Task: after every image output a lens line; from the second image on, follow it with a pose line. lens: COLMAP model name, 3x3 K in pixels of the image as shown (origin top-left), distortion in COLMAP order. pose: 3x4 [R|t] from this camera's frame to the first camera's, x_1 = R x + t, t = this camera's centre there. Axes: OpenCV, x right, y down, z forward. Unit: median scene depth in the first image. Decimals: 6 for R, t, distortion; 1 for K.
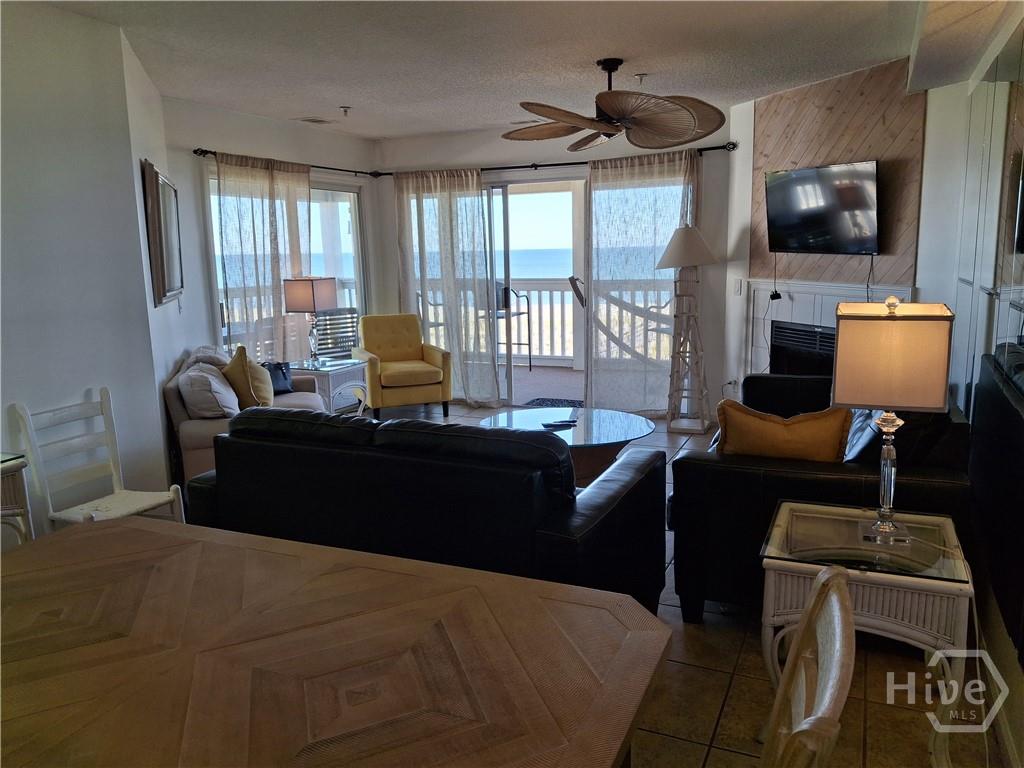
lens RADIAL K [[778.6, 0, 513.4], [0, 778.6, 363.5], [0, 0, 1]] dist [0.071605, -0.000528]
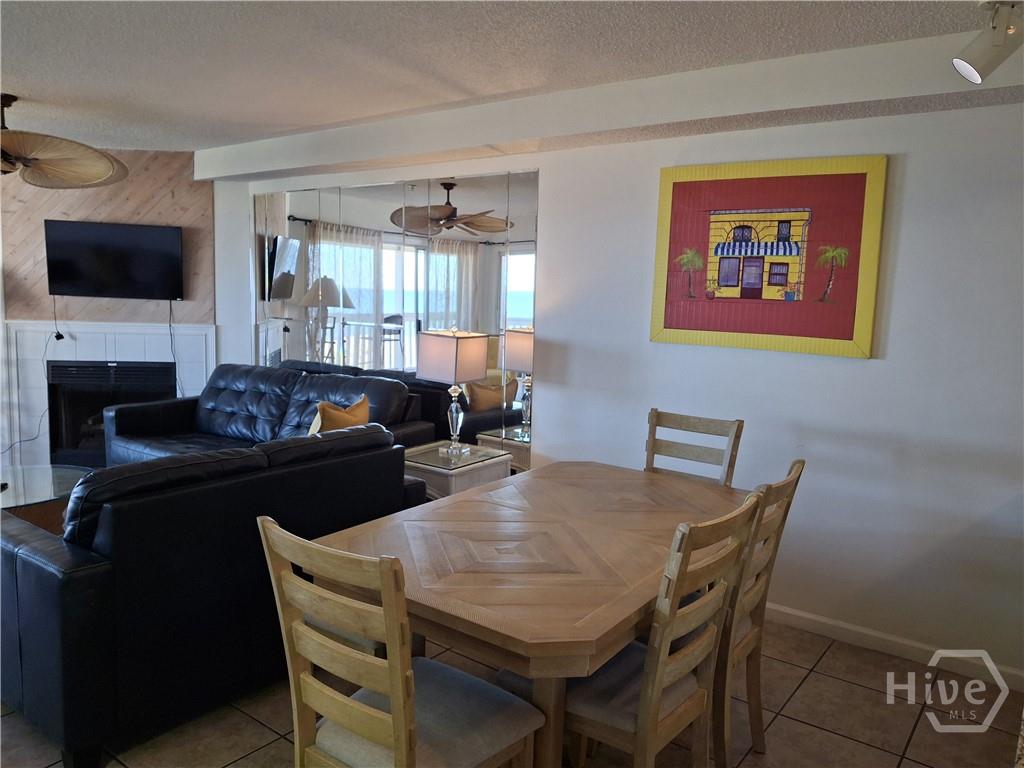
lens RADIAL K [[752.4, 0, 516.1], [0, 752.4, 379.2], [0, 0, 1]] dist [0.098330, -0.222863]
pose [[0.223153, -0.079758, 0.971515, -0.619690], [0.117645, 0.991566, 0.054382, -0.015183], [-0.967658, 0.102158, 0.230654, 0.219700]]
